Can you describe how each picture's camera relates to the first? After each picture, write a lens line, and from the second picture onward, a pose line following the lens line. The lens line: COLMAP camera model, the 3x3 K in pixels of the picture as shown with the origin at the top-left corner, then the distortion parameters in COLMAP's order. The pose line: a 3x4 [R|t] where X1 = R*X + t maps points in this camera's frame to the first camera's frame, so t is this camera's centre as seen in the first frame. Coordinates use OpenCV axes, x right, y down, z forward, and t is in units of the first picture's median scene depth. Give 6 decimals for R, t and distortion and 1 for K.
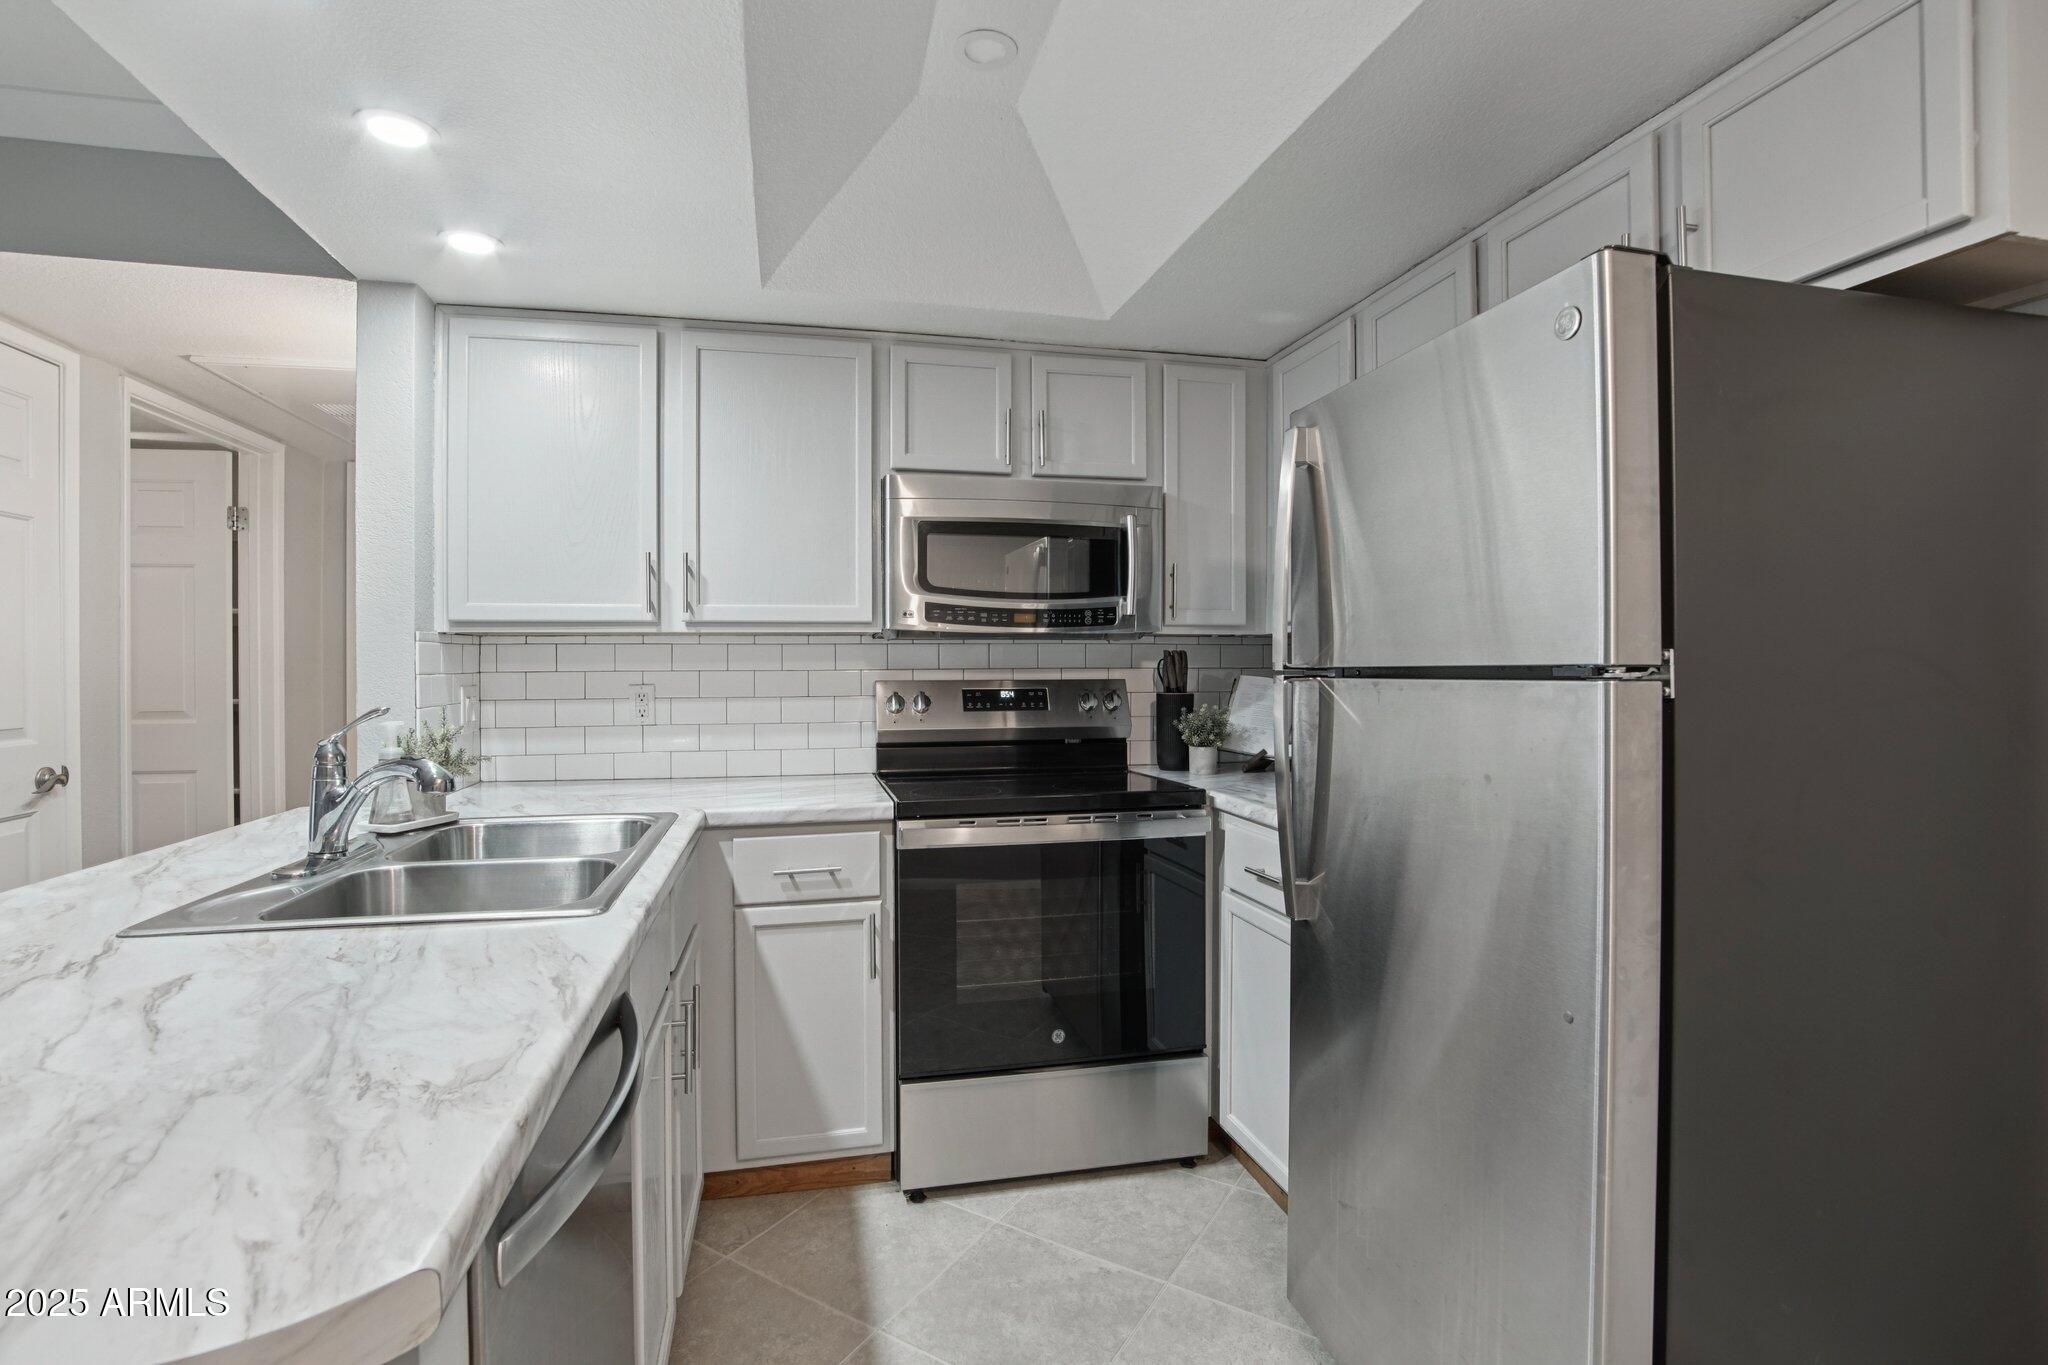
lens RADIAL K [[938.5, 0, 1007.0], [0, 938.5, 670.5], [0, 0, 1]] dist [-0.029273, 0.001749]
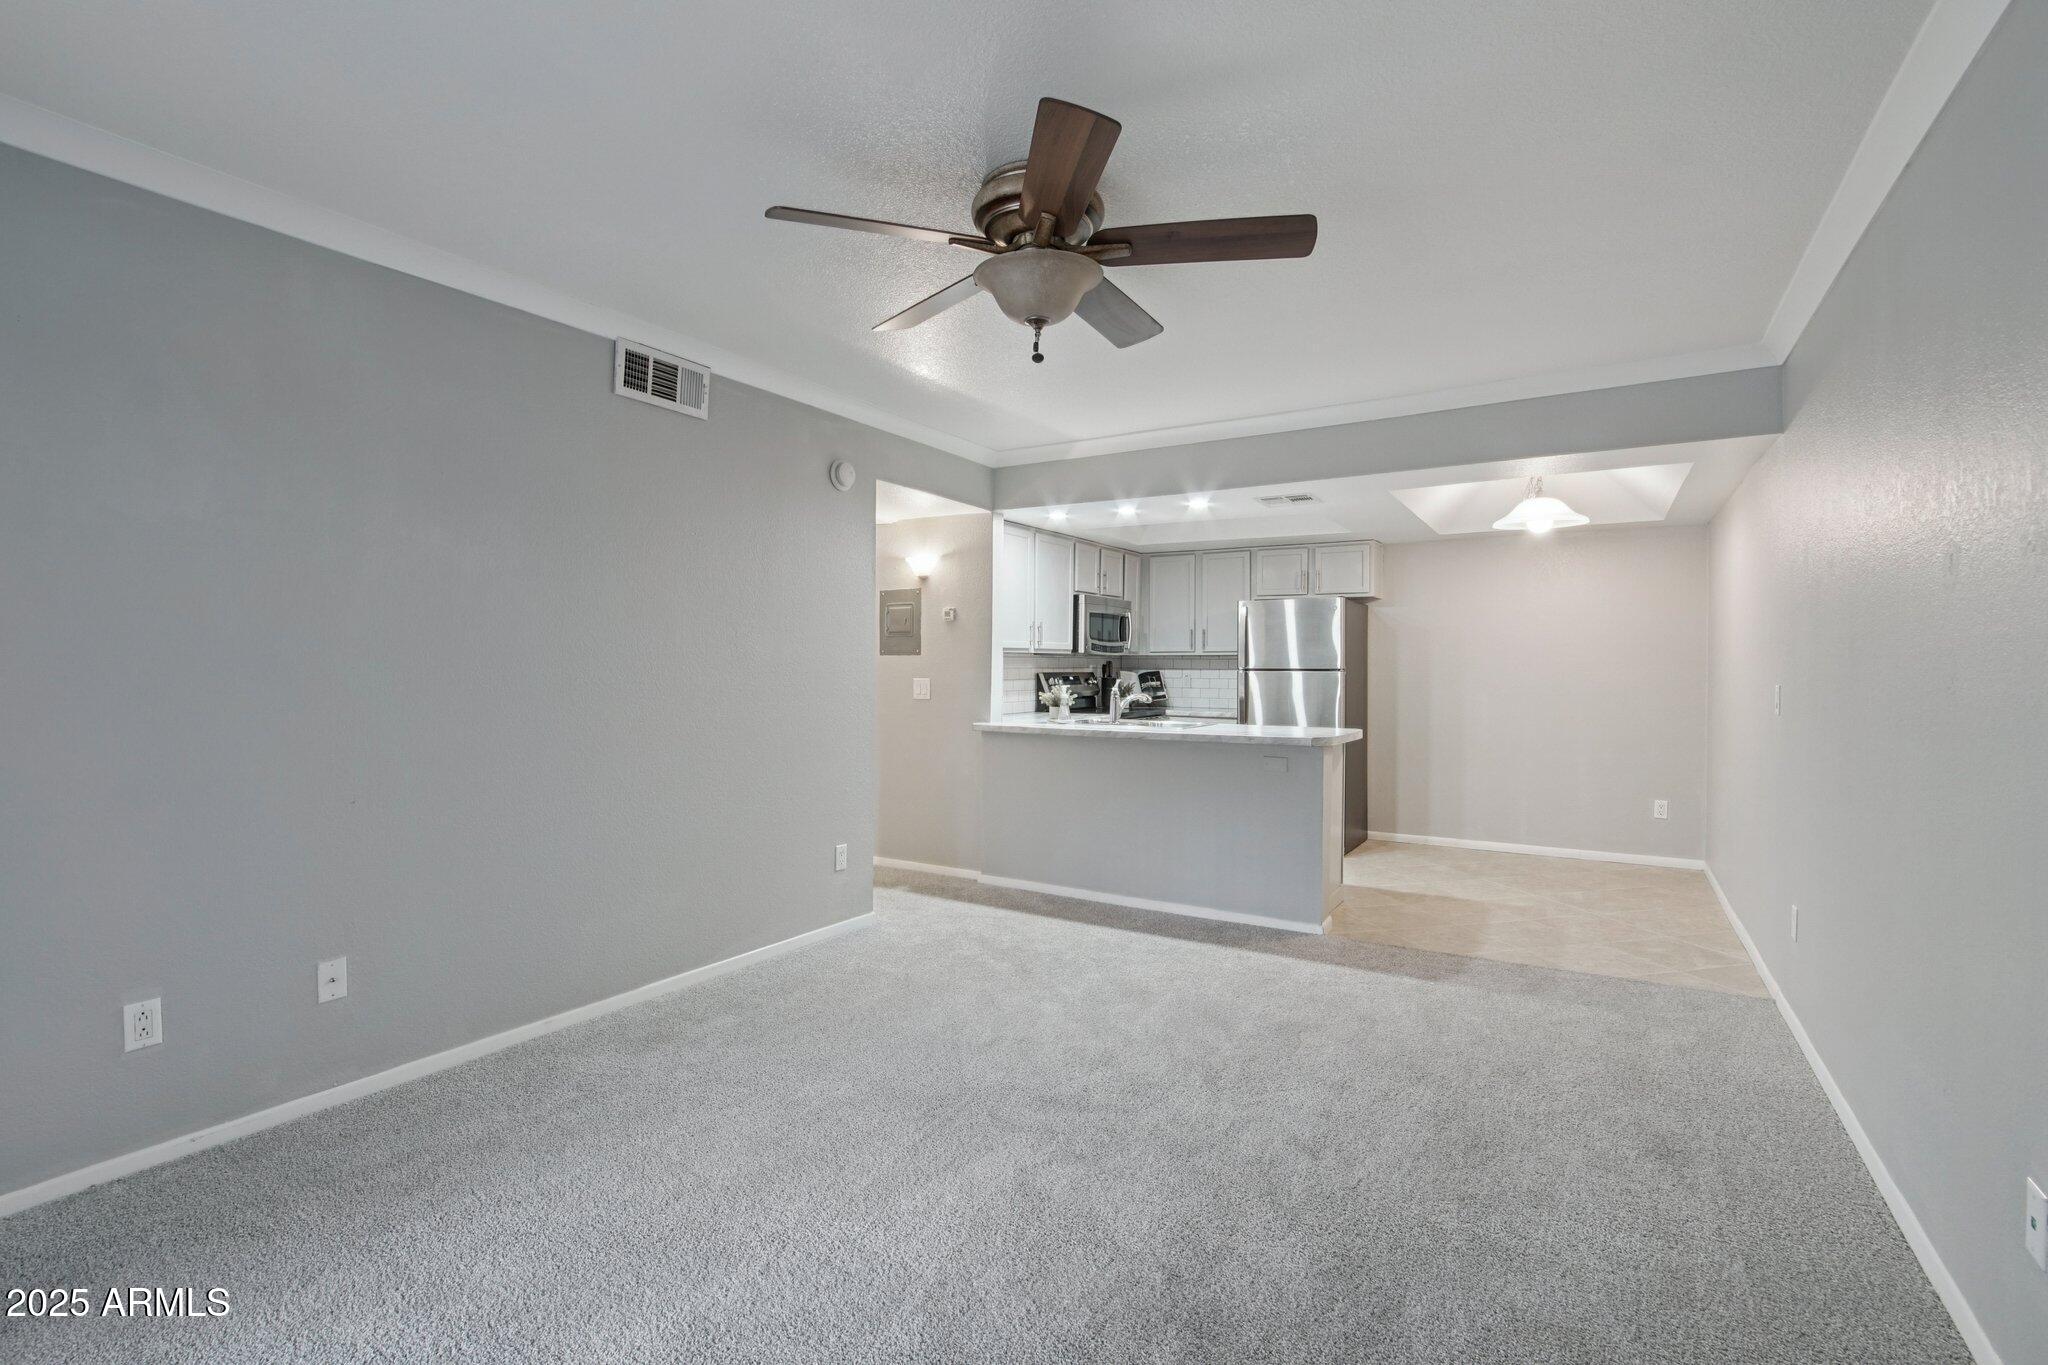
lens RADIAL K [[938.5, 0, 1007.0], [0, 938.5, 670.5], [0, 0, 1]] dist [-0.029273, 0.001749]
pose [[0.707650, 0.002128, 0.706560, -2.244633], [0.000031, 0.999995, -0.003043, 0.014996], [-0.706563, 0.002175, 0.707647, -0.751995]]
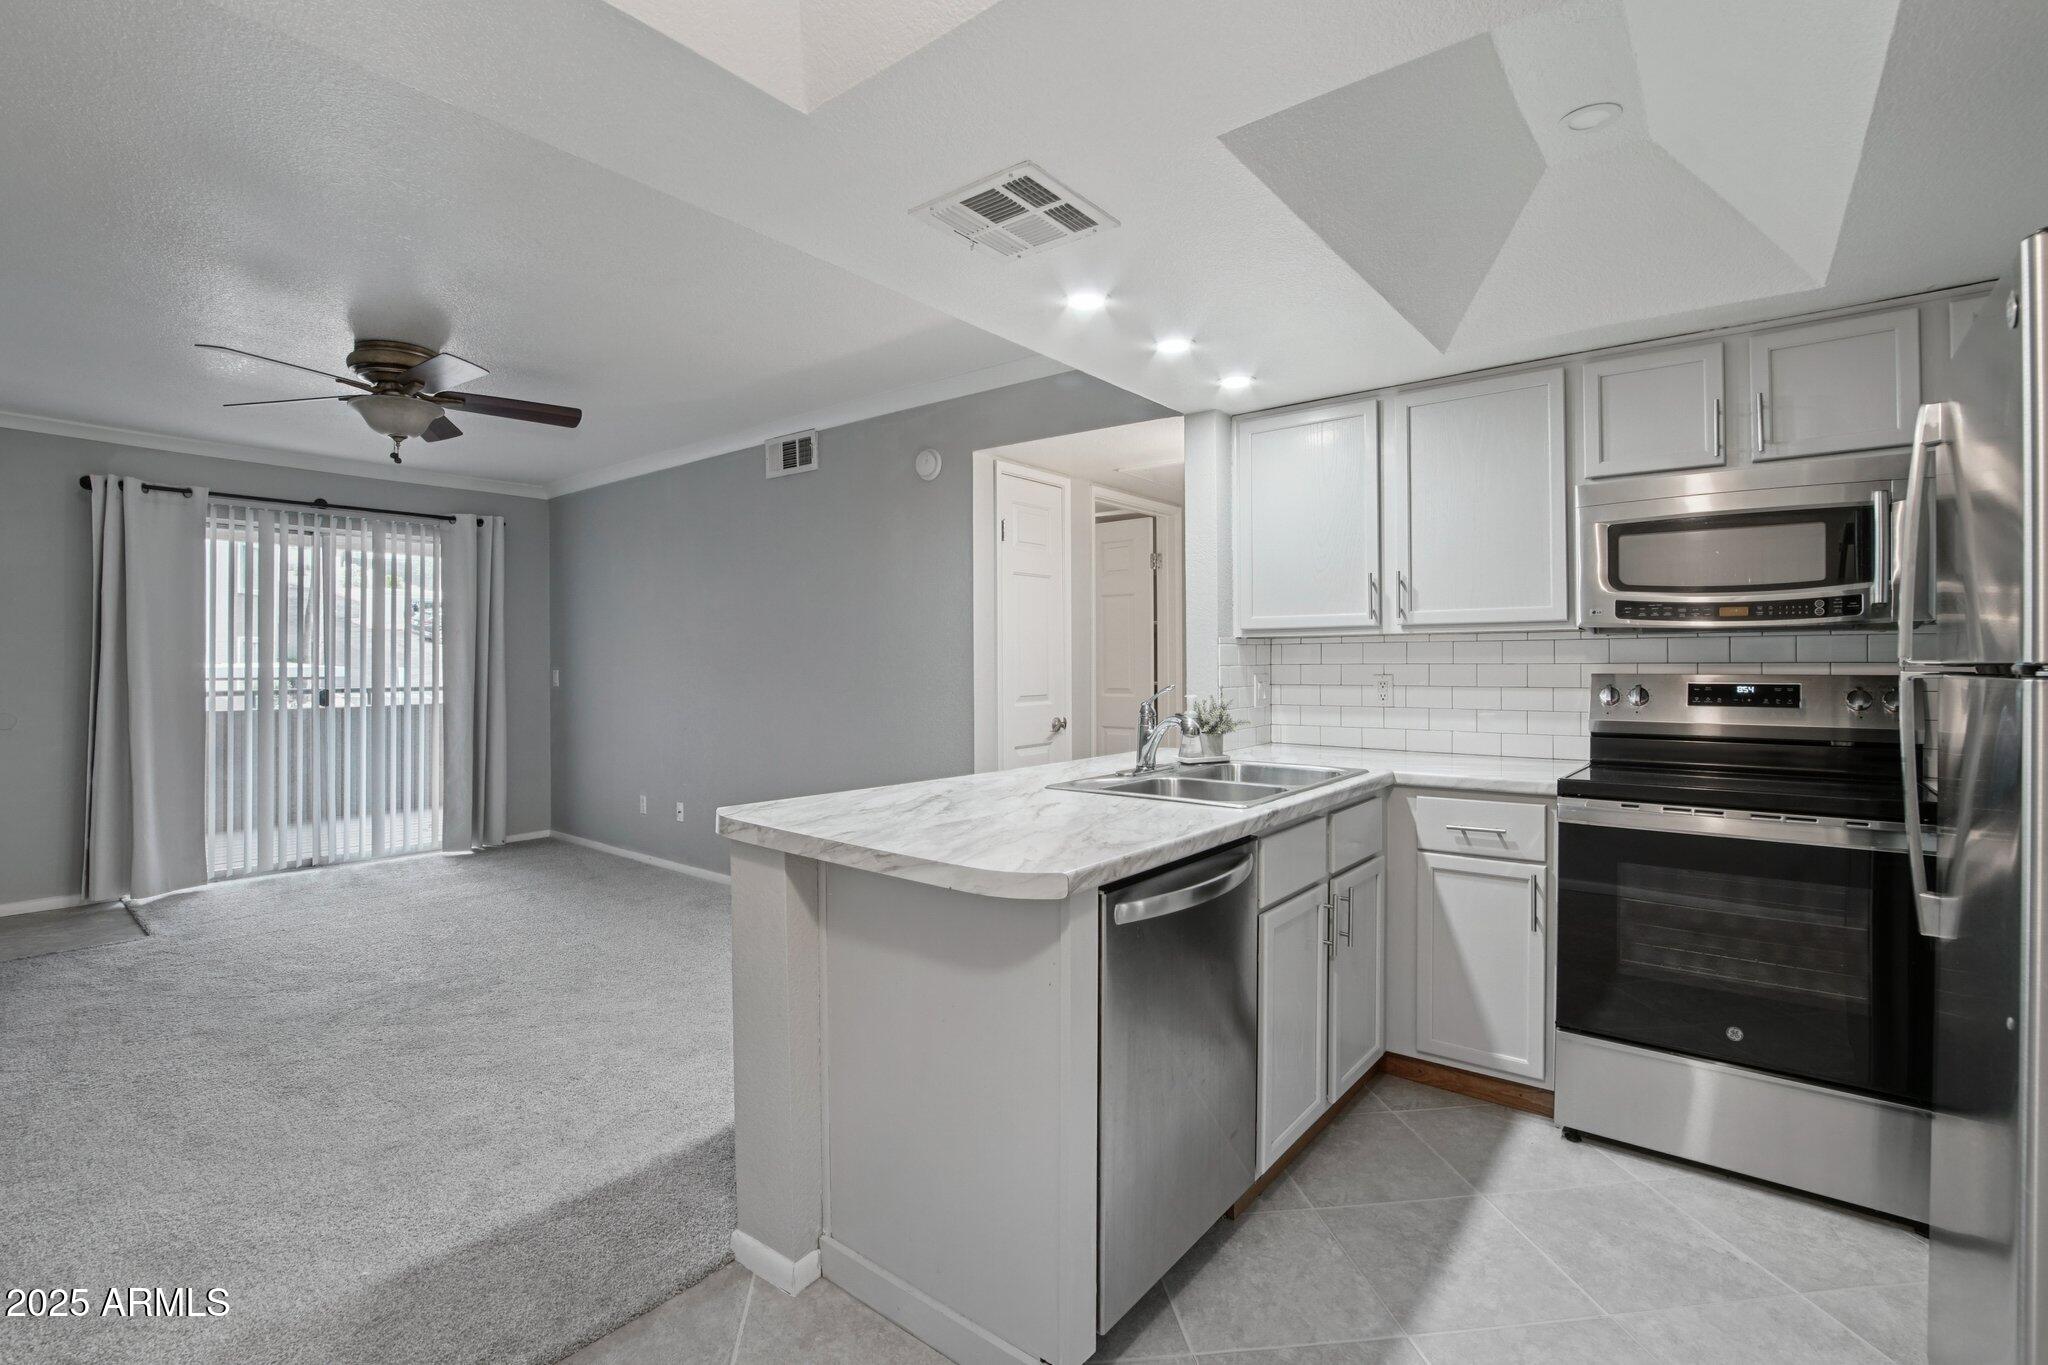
lens RADIAL K [[938.5, 0, 1007.0], [0, 938.5, 670.5], [0, 0, 1]] dist [-0.029273, 0.001749]
pose [[0.614465, 0.009527, -0.788887, 0.335144], [-0.003192, 0.999949, 0.009590, -0.001042], [0.788938, -0.003374, 0.614464, -0.201030]]
